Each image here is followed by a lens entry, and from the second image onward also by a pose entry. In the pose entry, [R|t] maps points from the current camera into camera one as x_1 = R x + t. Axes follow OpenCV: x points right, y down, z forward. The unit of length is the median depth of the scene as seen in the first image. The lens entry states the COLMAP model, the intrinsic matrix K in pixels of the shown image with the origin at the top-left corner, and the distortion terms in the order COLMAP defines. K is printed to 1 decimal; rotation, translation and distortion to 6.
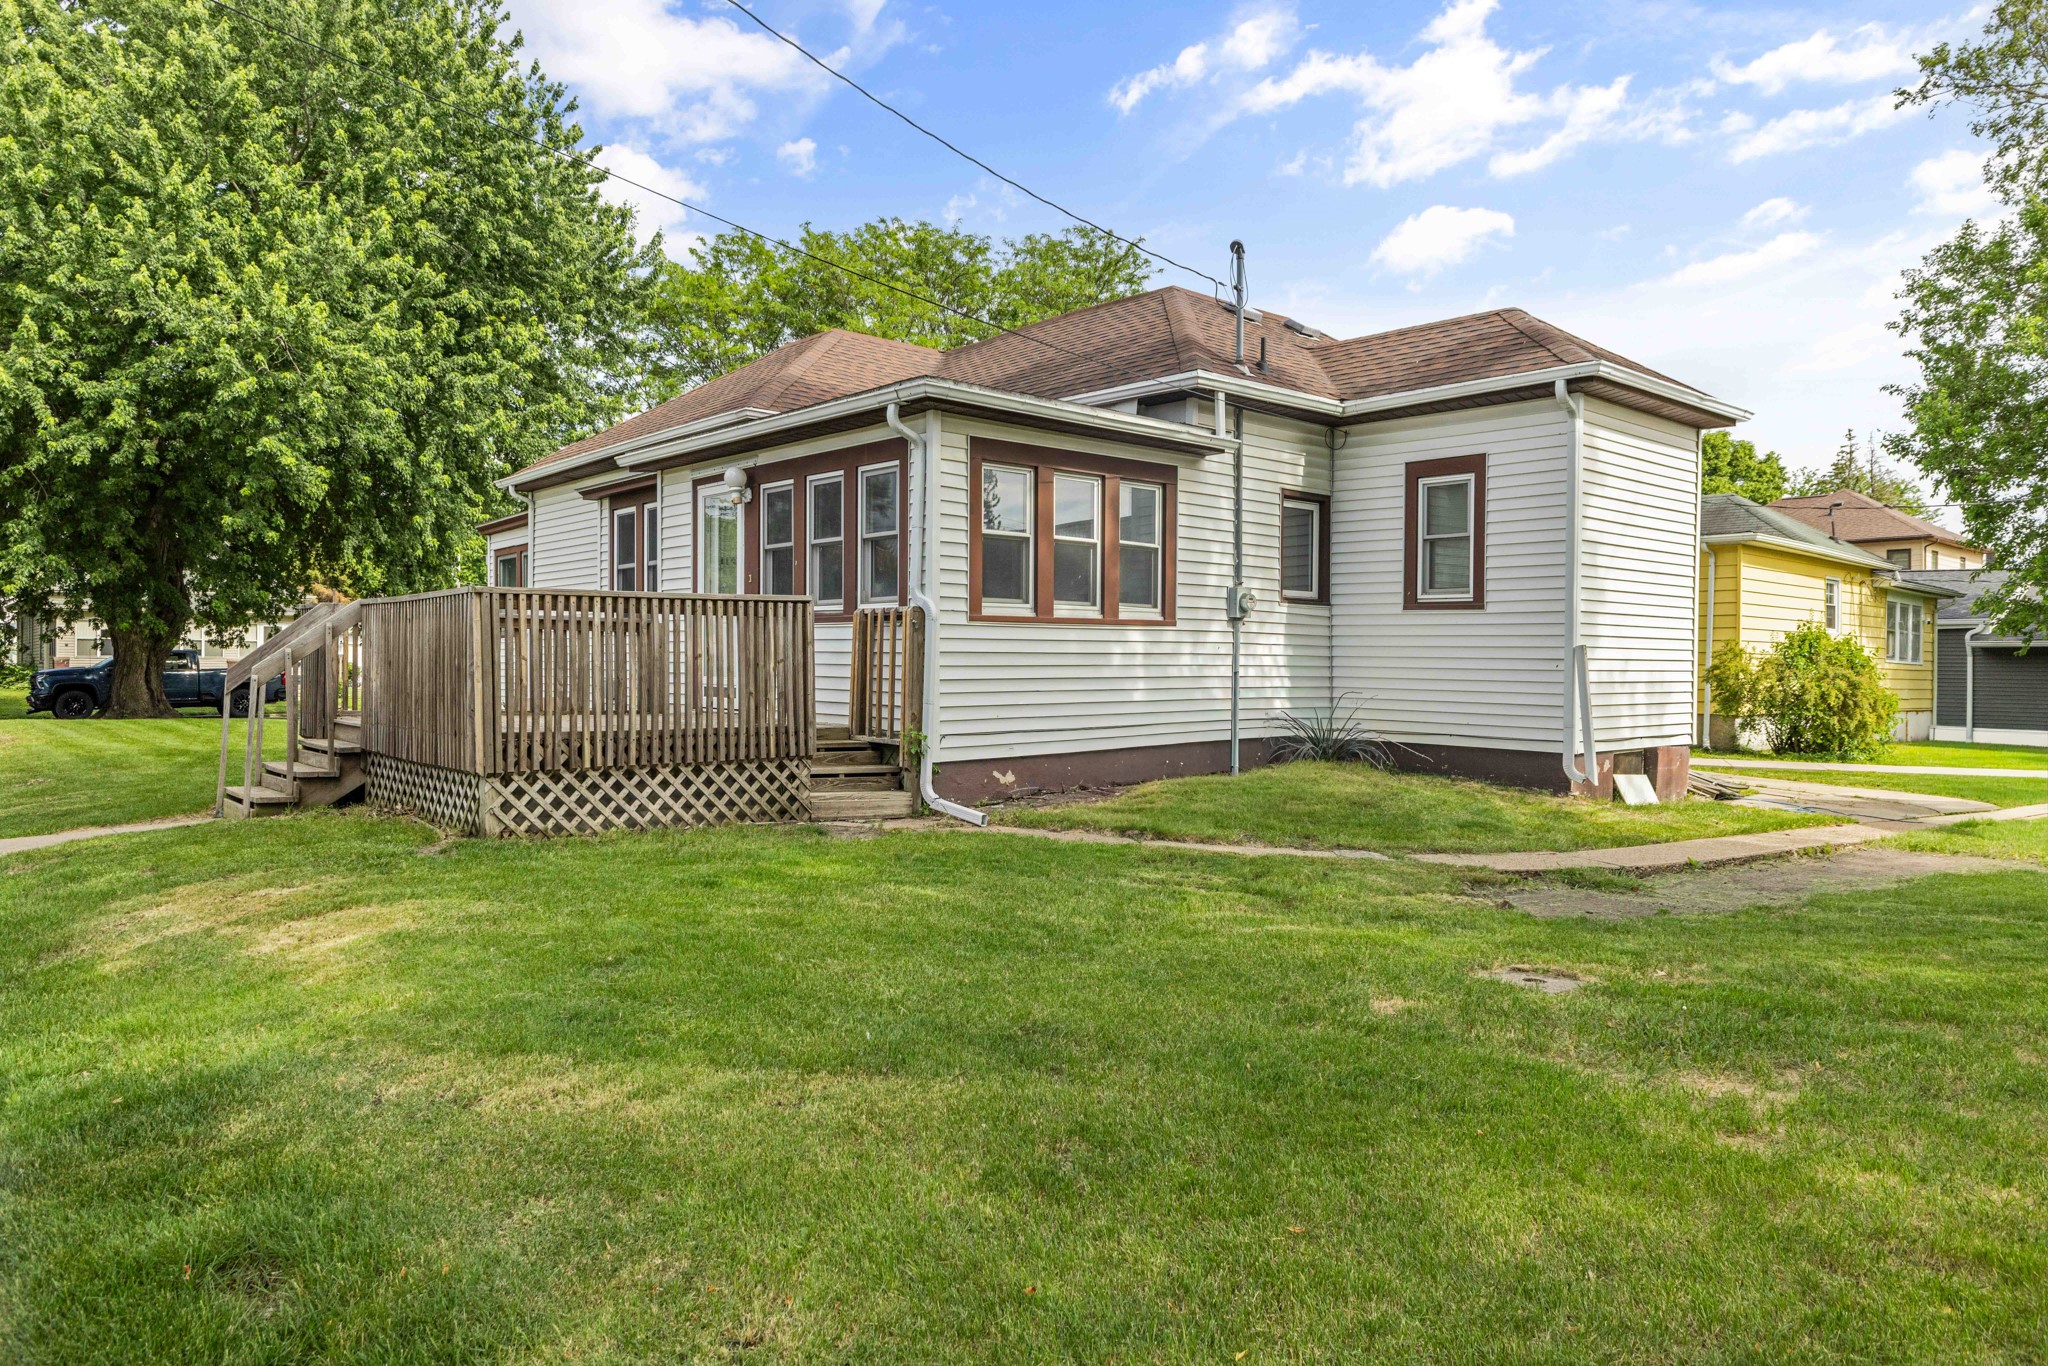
lens RADIAL K [[1341.9, 0, 1020.3], [0, 1341.9, 694.2], [0, 0, 1]] dist [-0.043542, -0.000982]
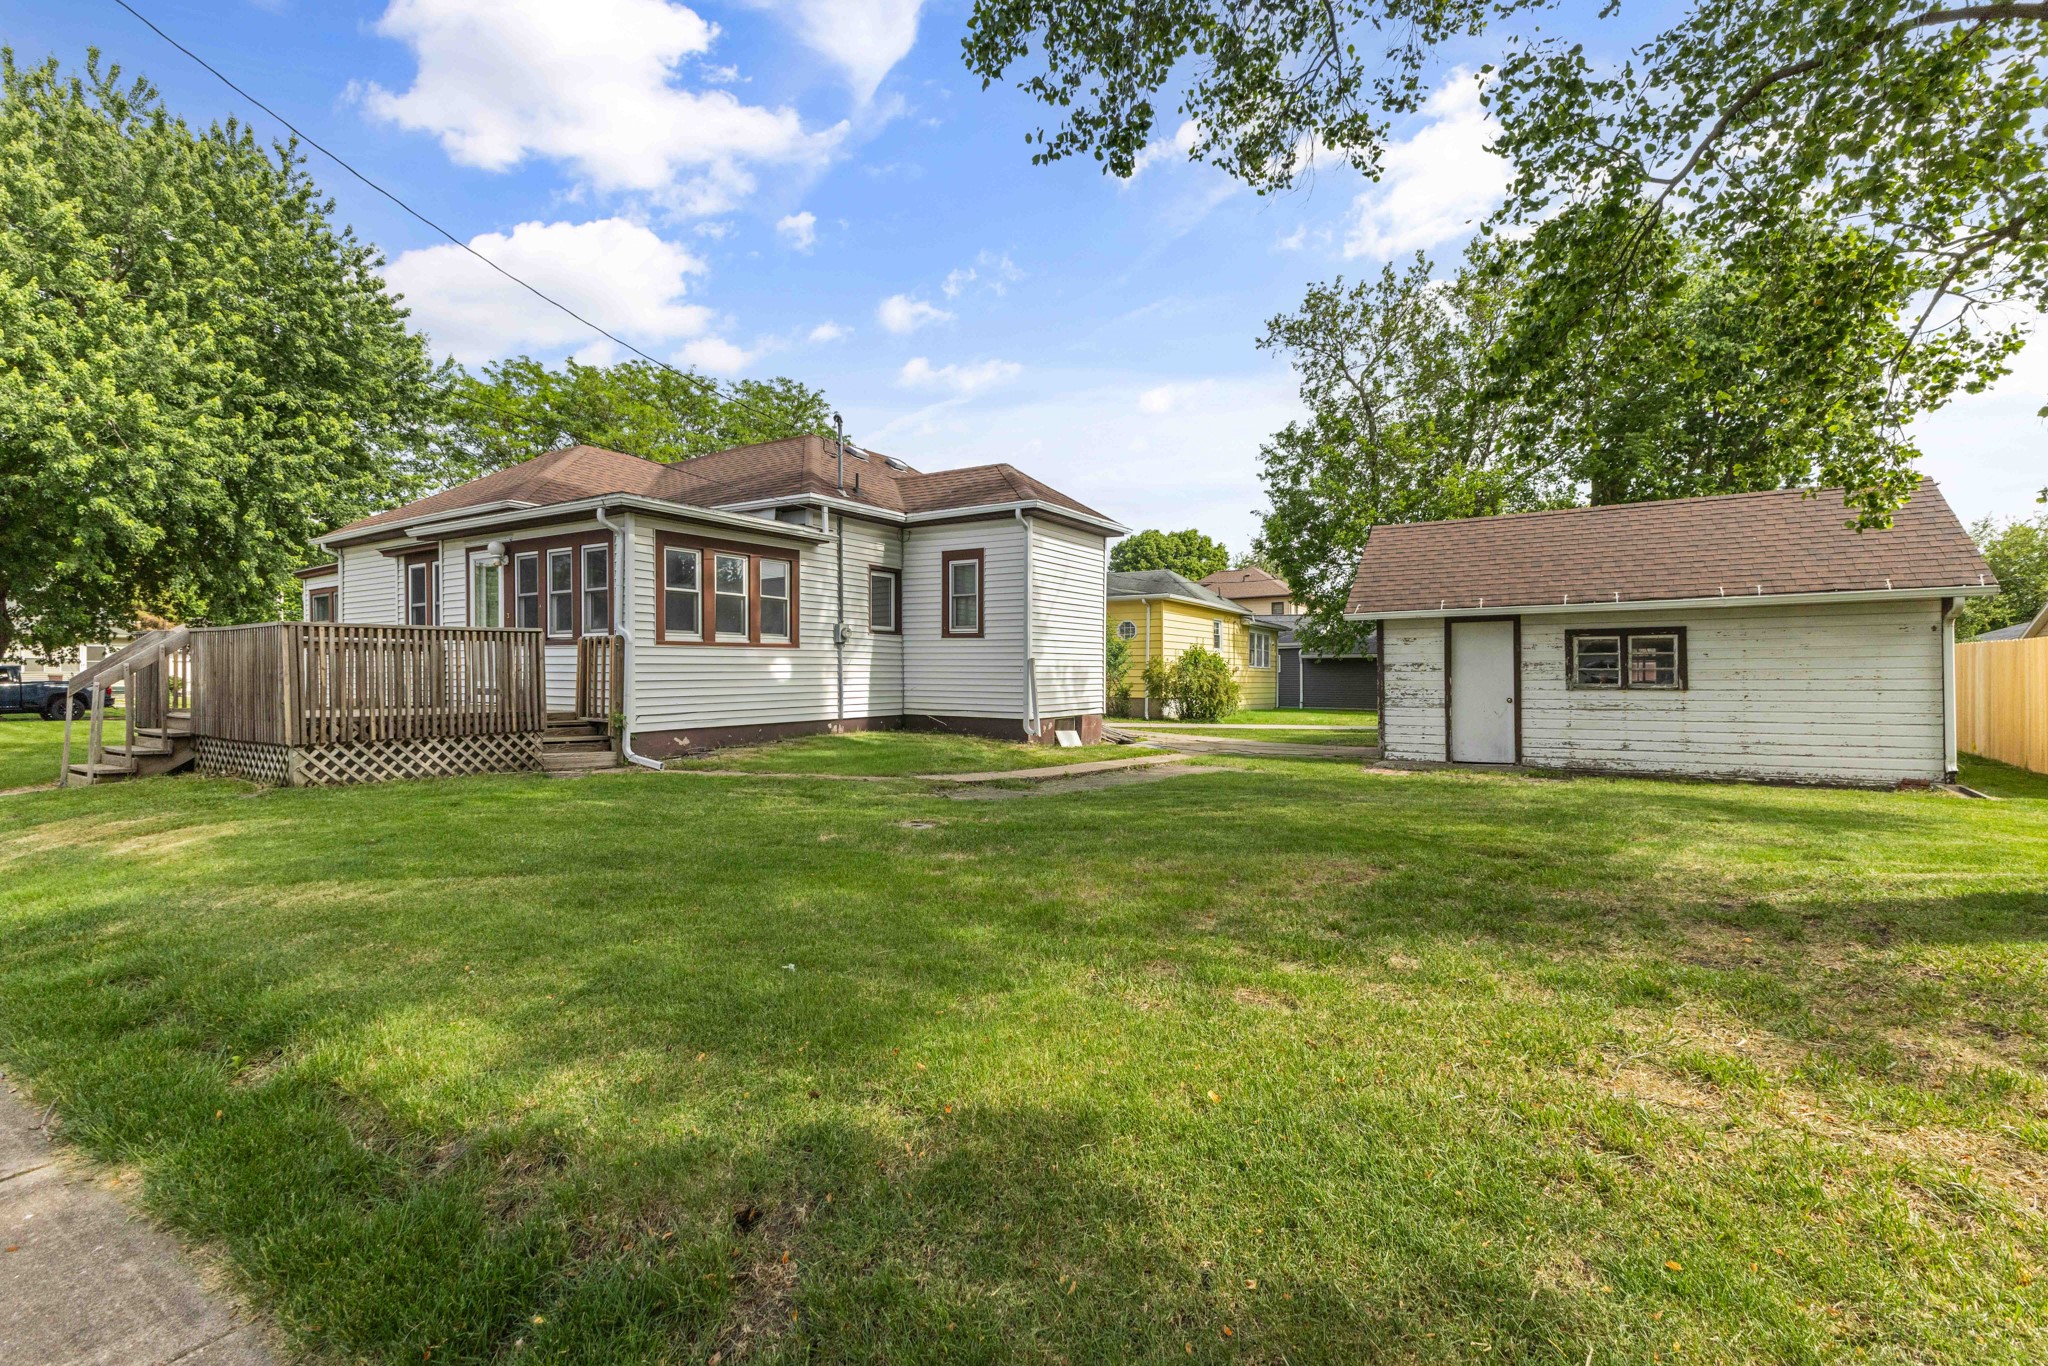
lens RADIAL K [[891.0, 0, 1032.5], [0, 891.0, 682.5], [0, 0, 1]] dist [-0.013170, -0.002865]
pose [[0.953421, -0.010963, 0.301443, 0.044678], [0.014285, 0.999859, -0.008817, 0.004472], [-0.301304, 0.012713, 0.953443, -0.095102]]
